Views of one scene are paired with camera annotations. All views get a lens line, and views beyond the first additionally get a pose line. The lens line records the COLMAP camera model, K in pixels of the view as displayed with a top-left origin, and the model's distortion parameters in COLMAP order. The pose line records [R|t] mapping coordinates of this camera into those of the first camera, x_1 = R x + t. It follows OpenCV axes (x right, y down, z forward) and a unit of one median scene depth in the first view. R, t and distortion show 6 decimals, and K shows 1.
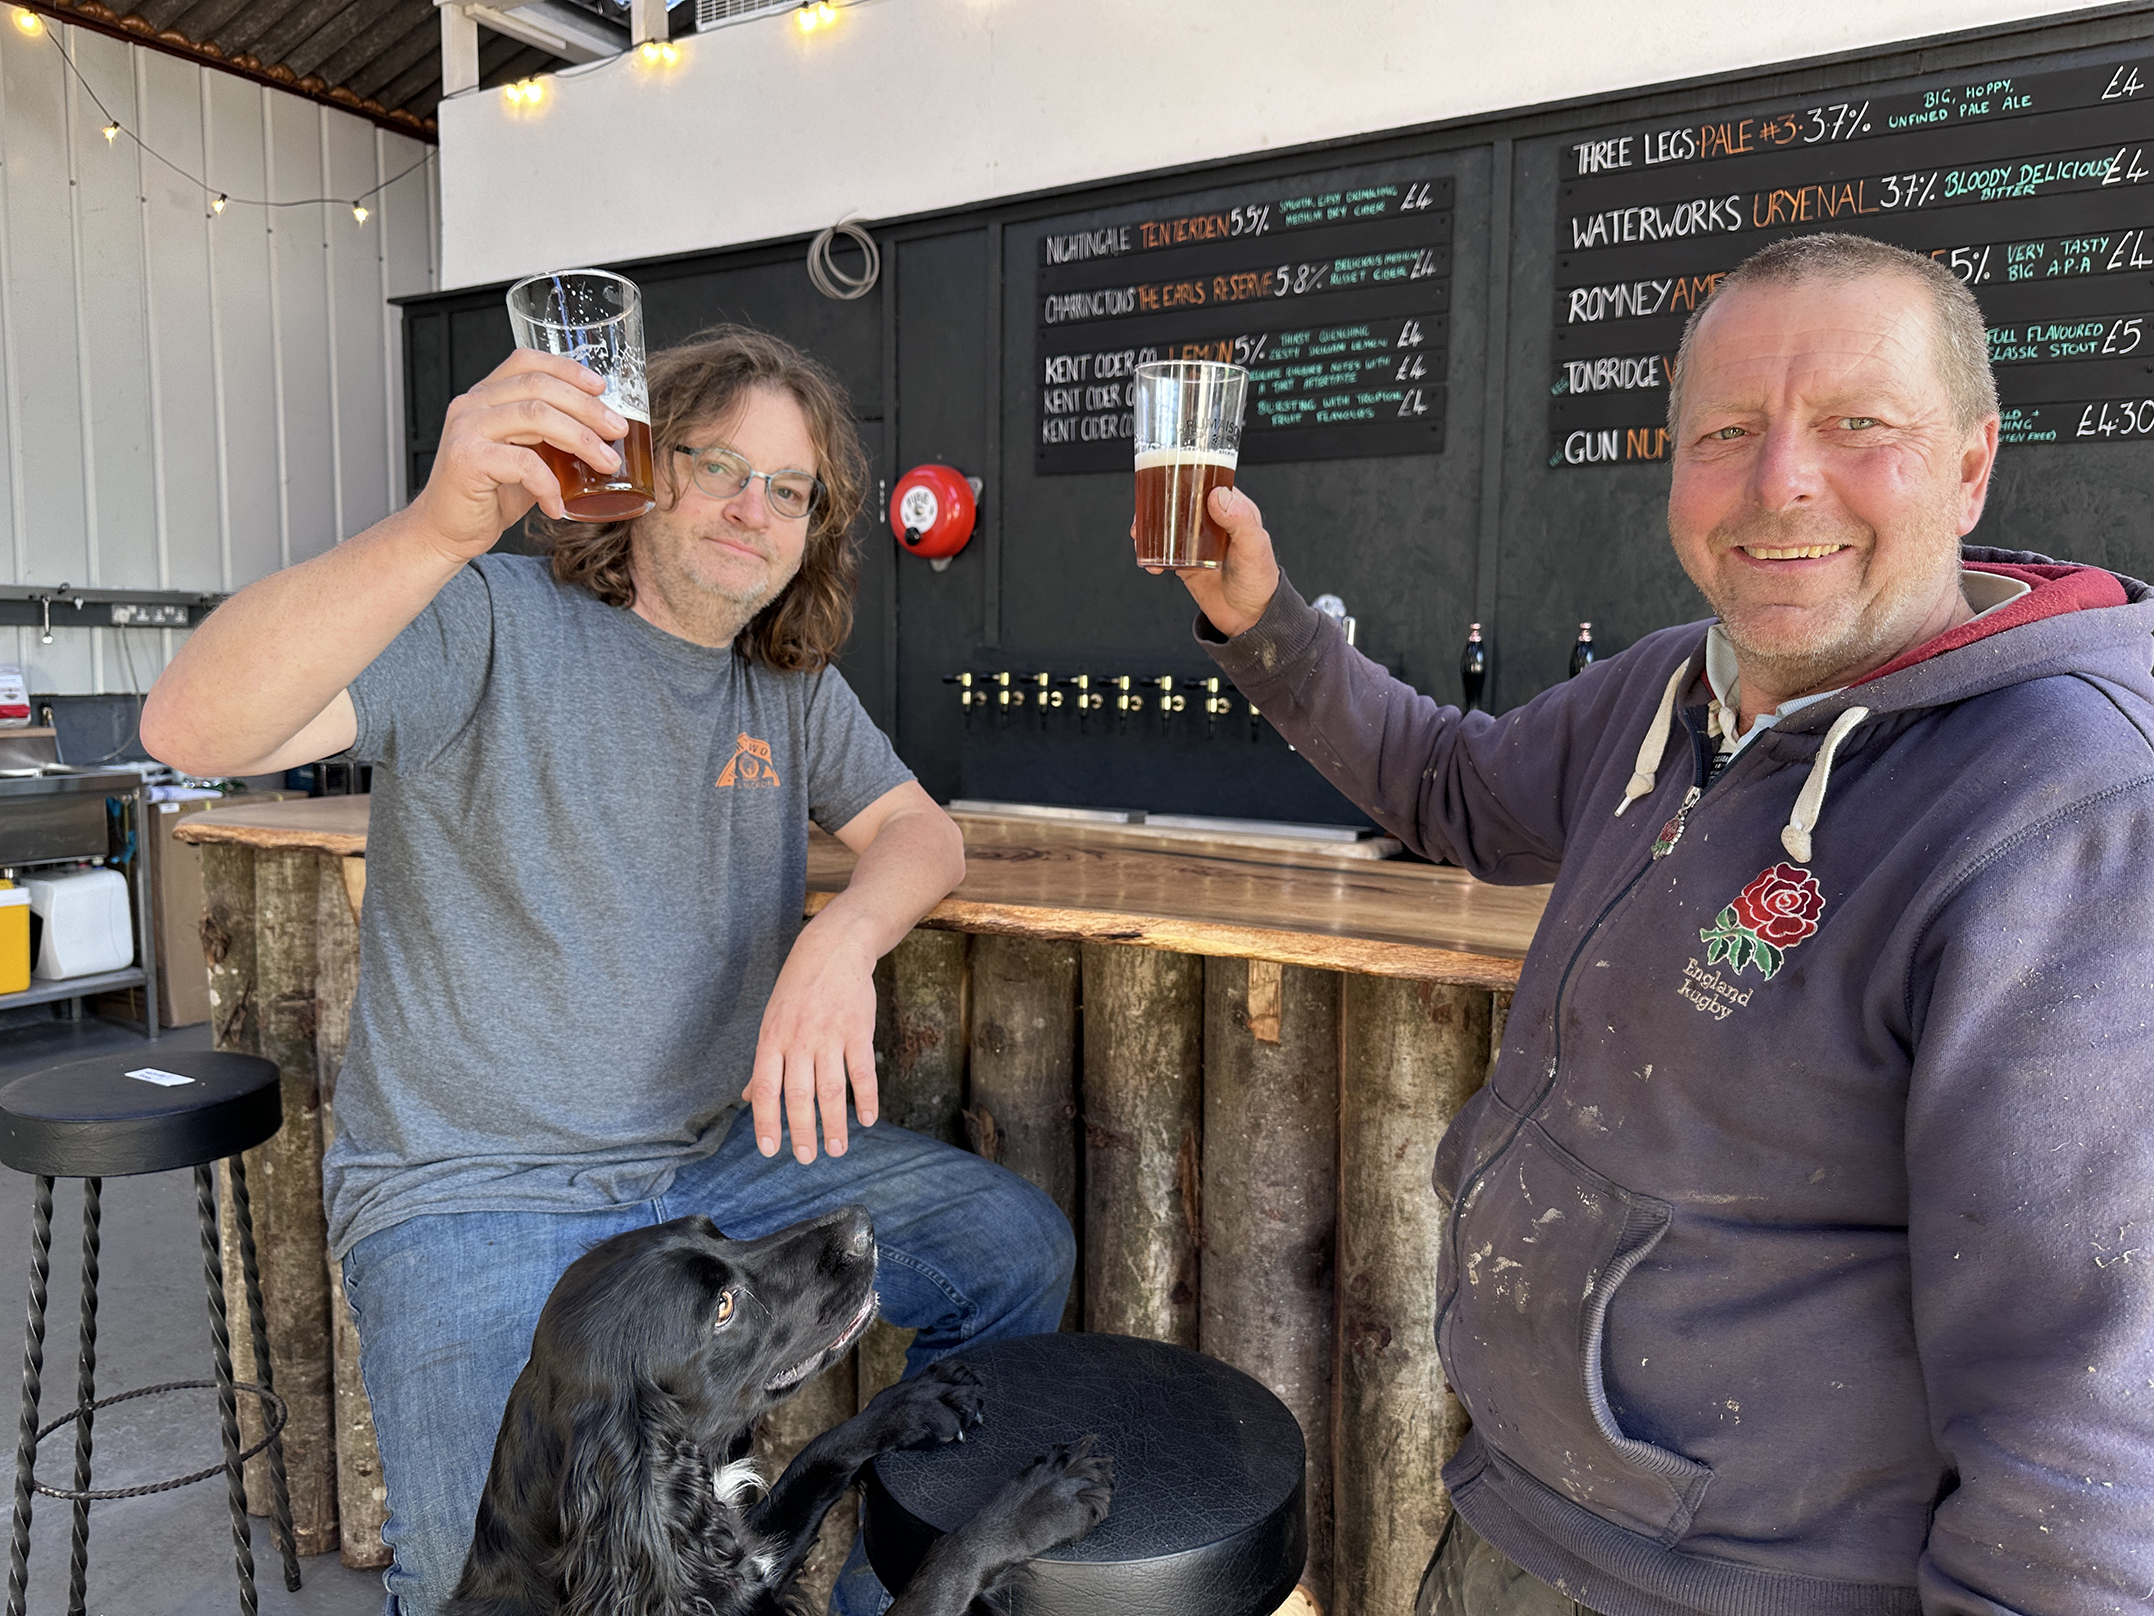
lens RADIAL K [[1591.9, 0, 1062.5], [0, 1591.9, 813.5], [0, 0, 1]] dist [0.035177, -0.046754]
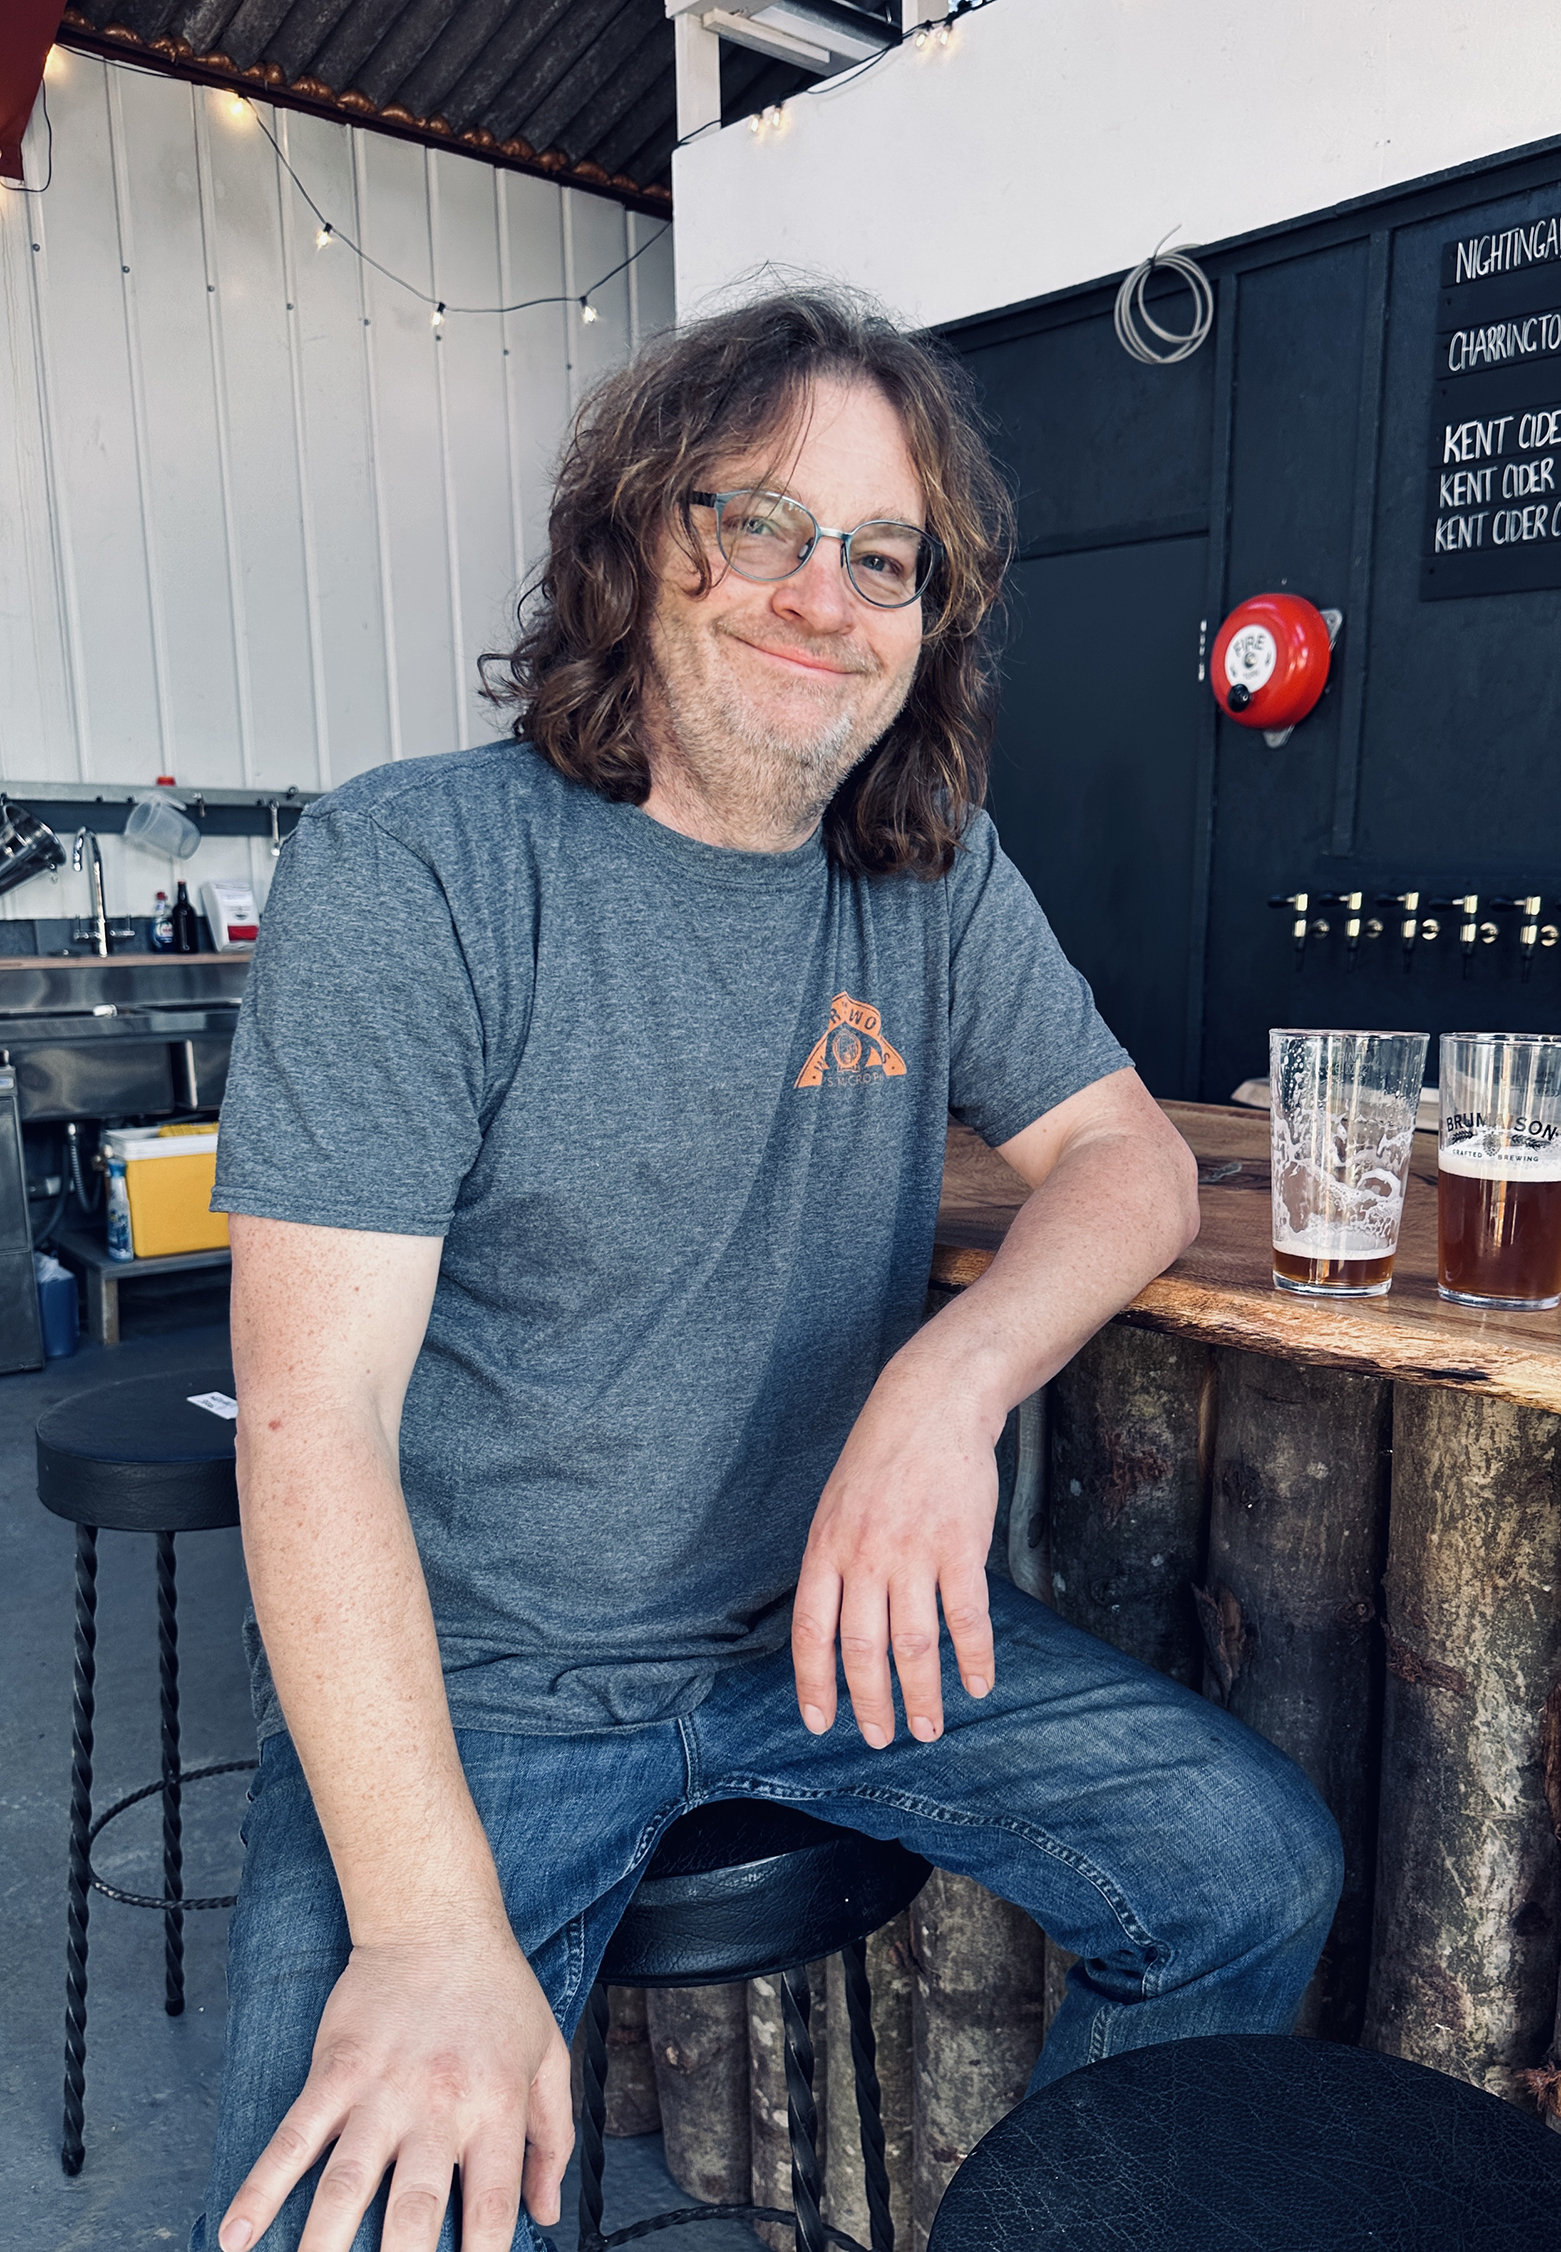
lens RADIAL K [[1916.6, 0, 909.8], [0, 1916.6, 1294.4], [0, 0, 1]] dist [0.017466, -0.031092]
pose [[0.961741, 0.057888, -0.267773, 0.012754], [-0.025568, 0.992121, 0.122648, -0.010467], [0.272763, -0.111109, 0.955644, 0.118119]]
